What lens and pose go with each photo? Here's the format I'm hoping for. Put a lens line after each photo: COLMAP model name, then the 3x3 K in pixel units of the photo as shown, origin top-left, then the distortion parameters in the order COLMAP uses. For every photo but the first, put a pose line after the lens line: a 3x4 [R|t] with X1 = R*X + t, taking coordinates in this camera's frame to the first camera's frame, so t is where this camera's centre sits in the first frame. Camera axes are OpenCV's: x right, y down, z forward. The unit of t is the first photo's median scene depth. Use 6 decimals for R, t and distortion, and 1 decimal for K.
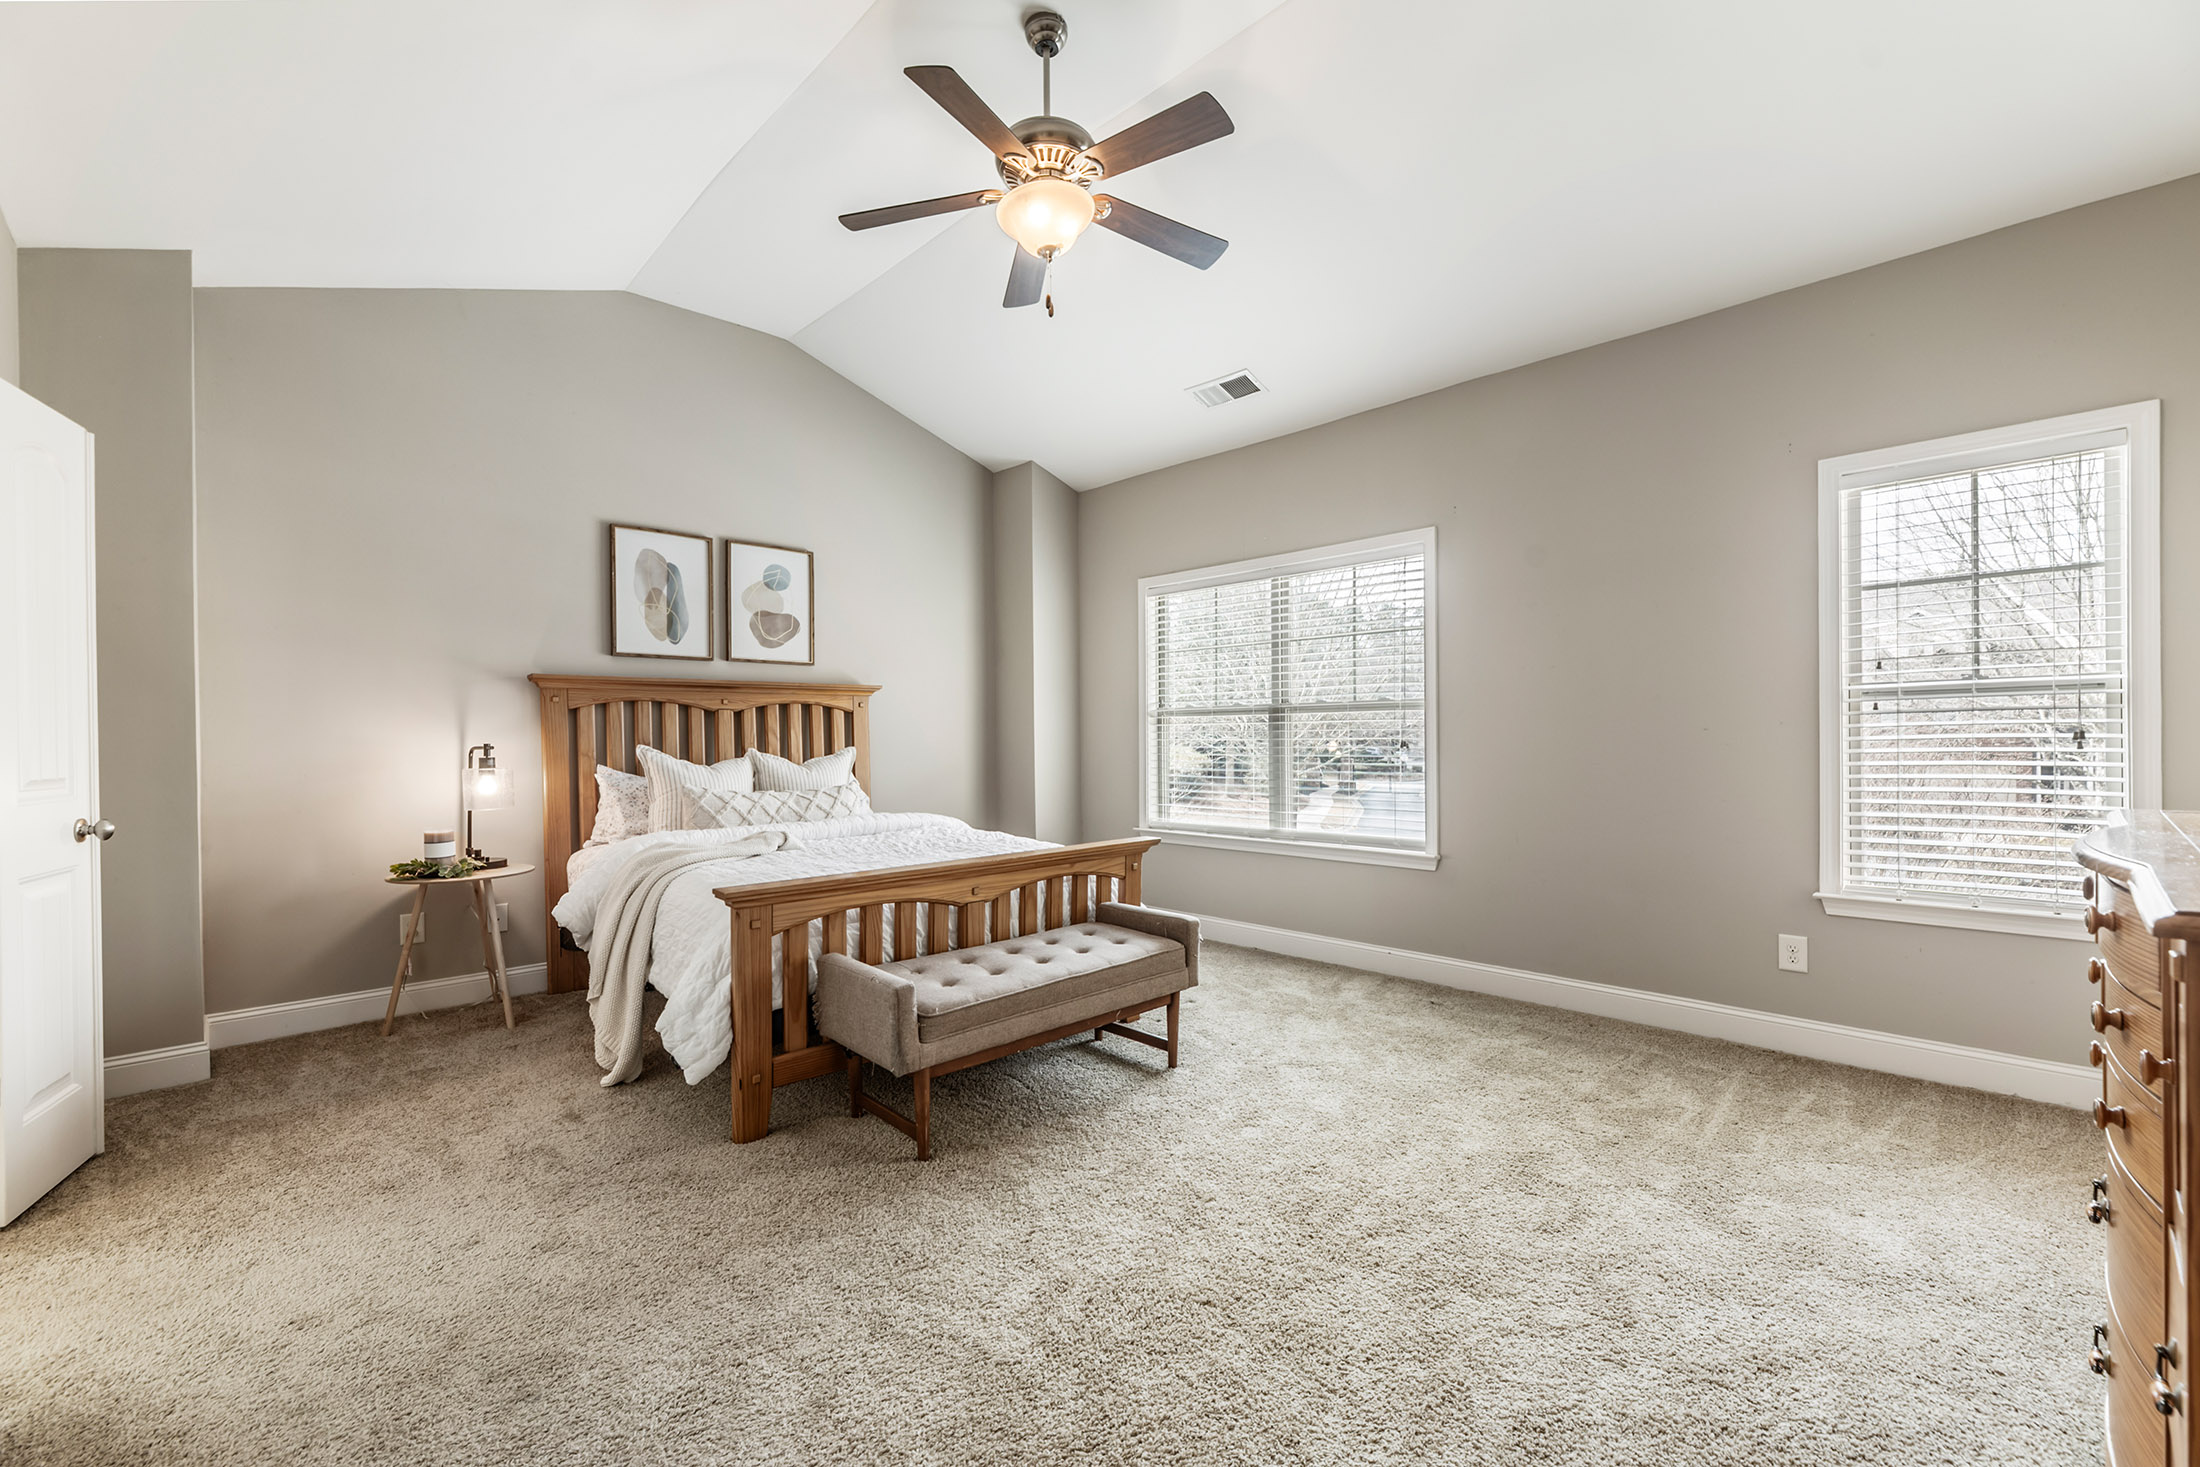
lens RADIAL K [[925.9, 0, 1097.5], [0, 925.9, 740.4], [0, 0, 1]] dist [-0.003483, -0.000205]
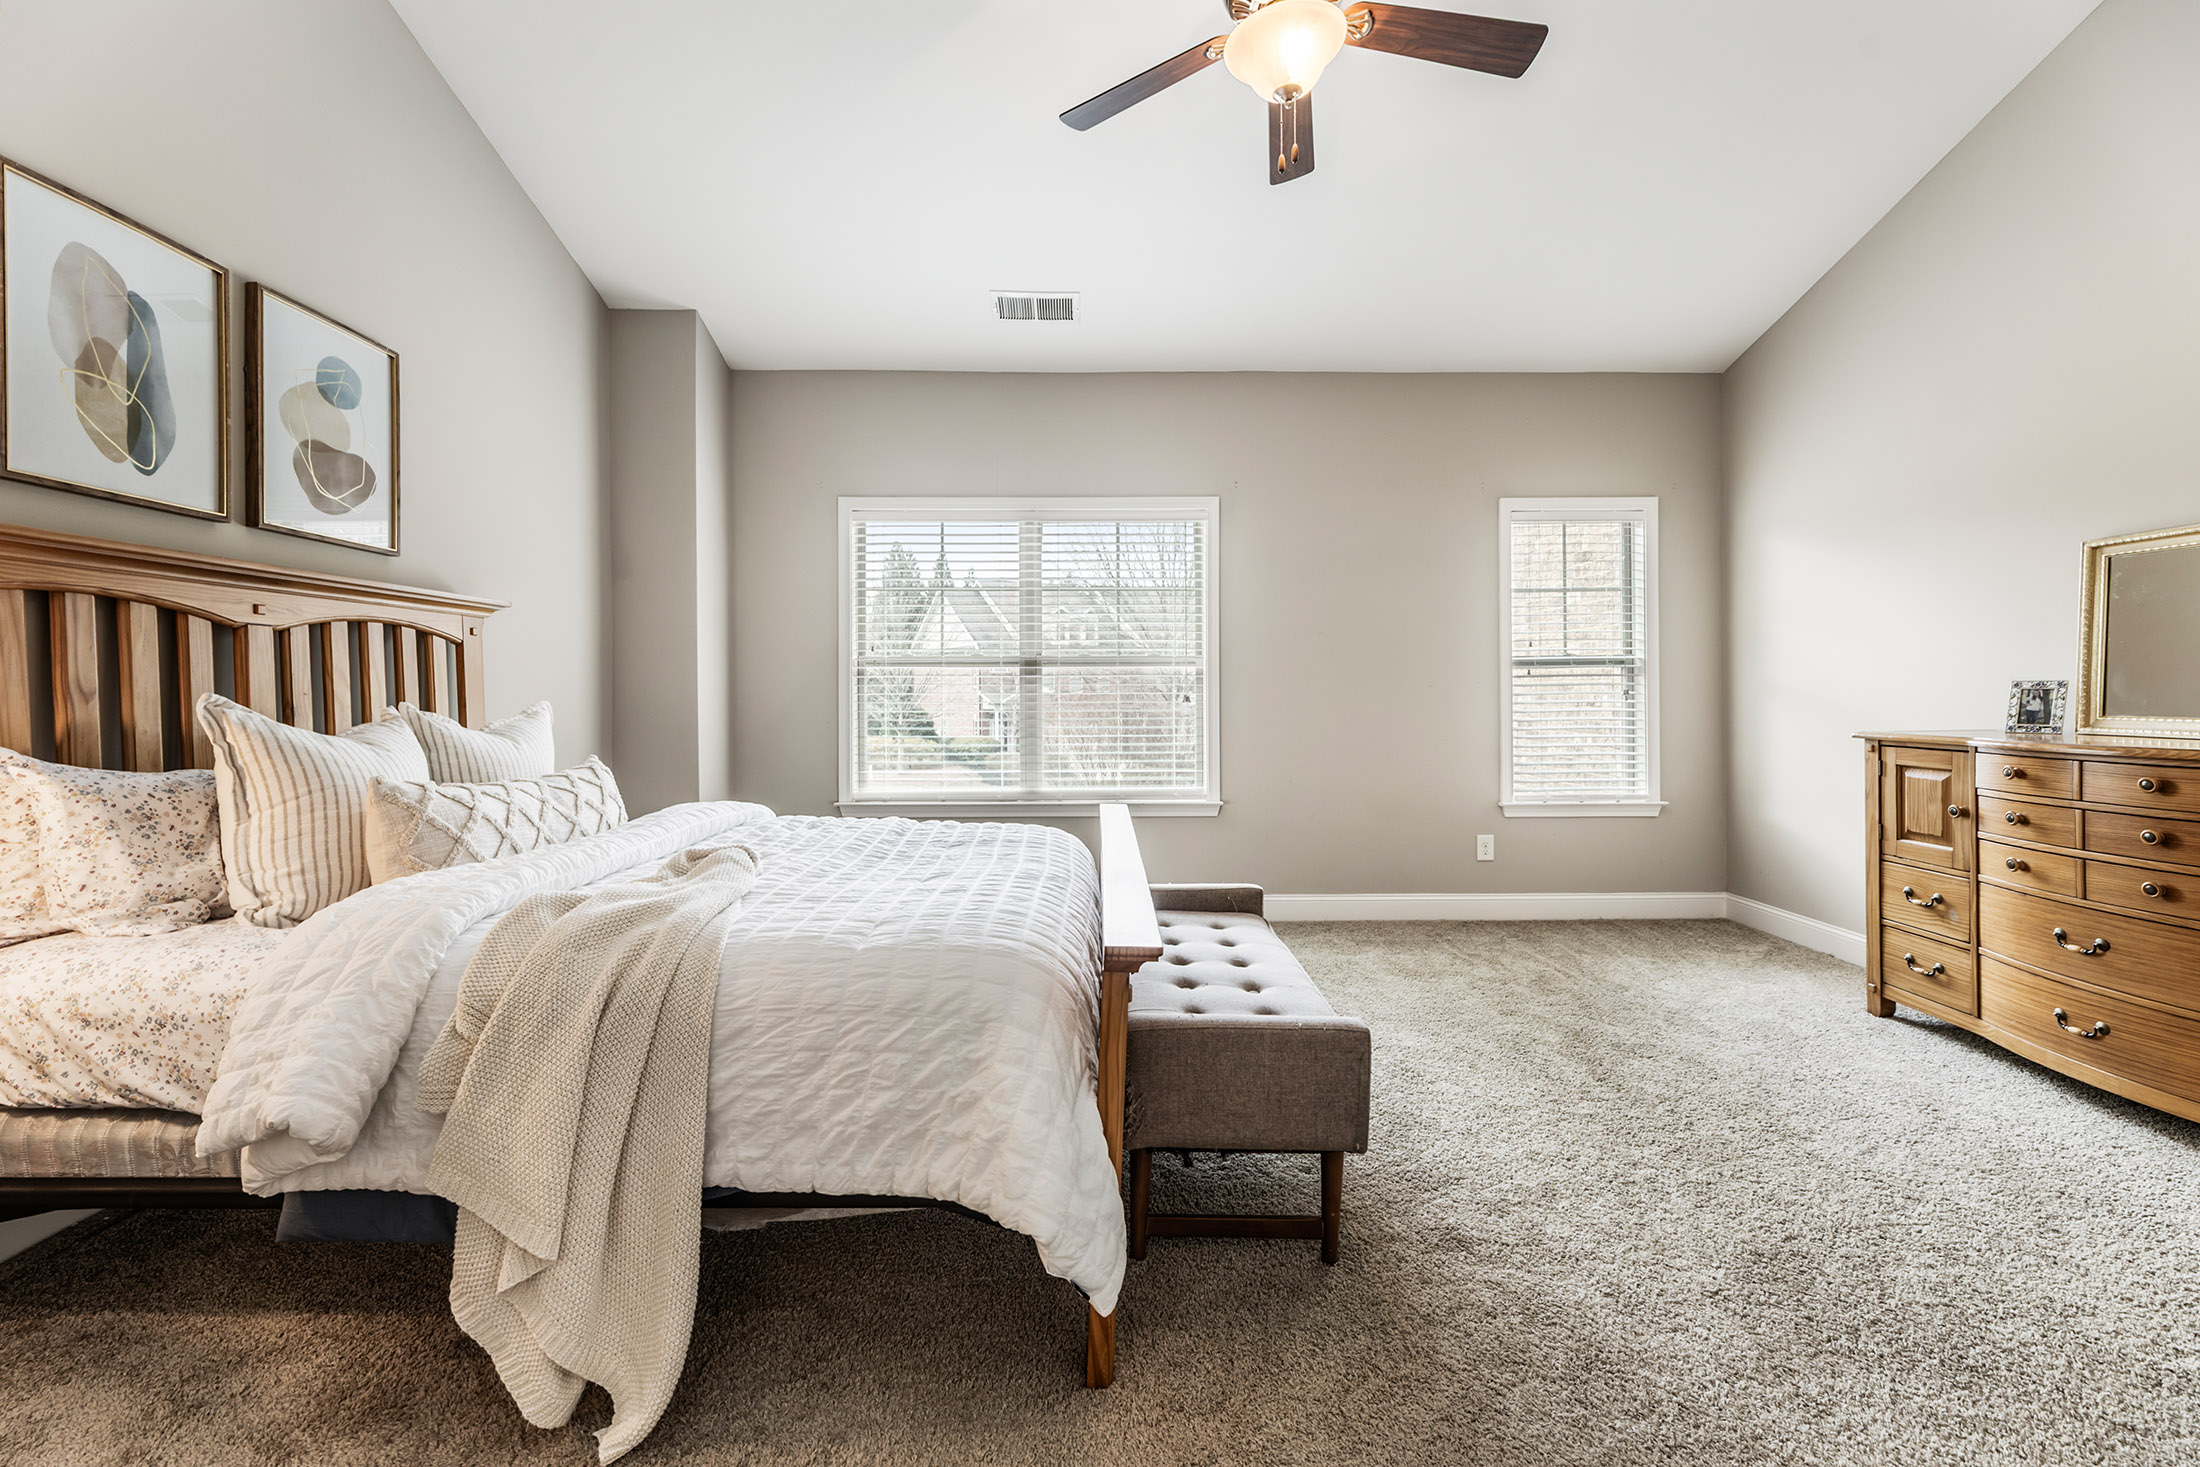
lens RADIAL K [[895.6, 0, 1085.7], [0, 895.6, 695.6], [0, 0, 1]] dist [0.000108, 0.000197]
pose [[0.685931, 0.005436, 0.727646, -0.451135], [-0.000232, 0.999974, -0.007252, 0.007477], [-0.727666, 0.004806, 0.685914, 0.355446]]
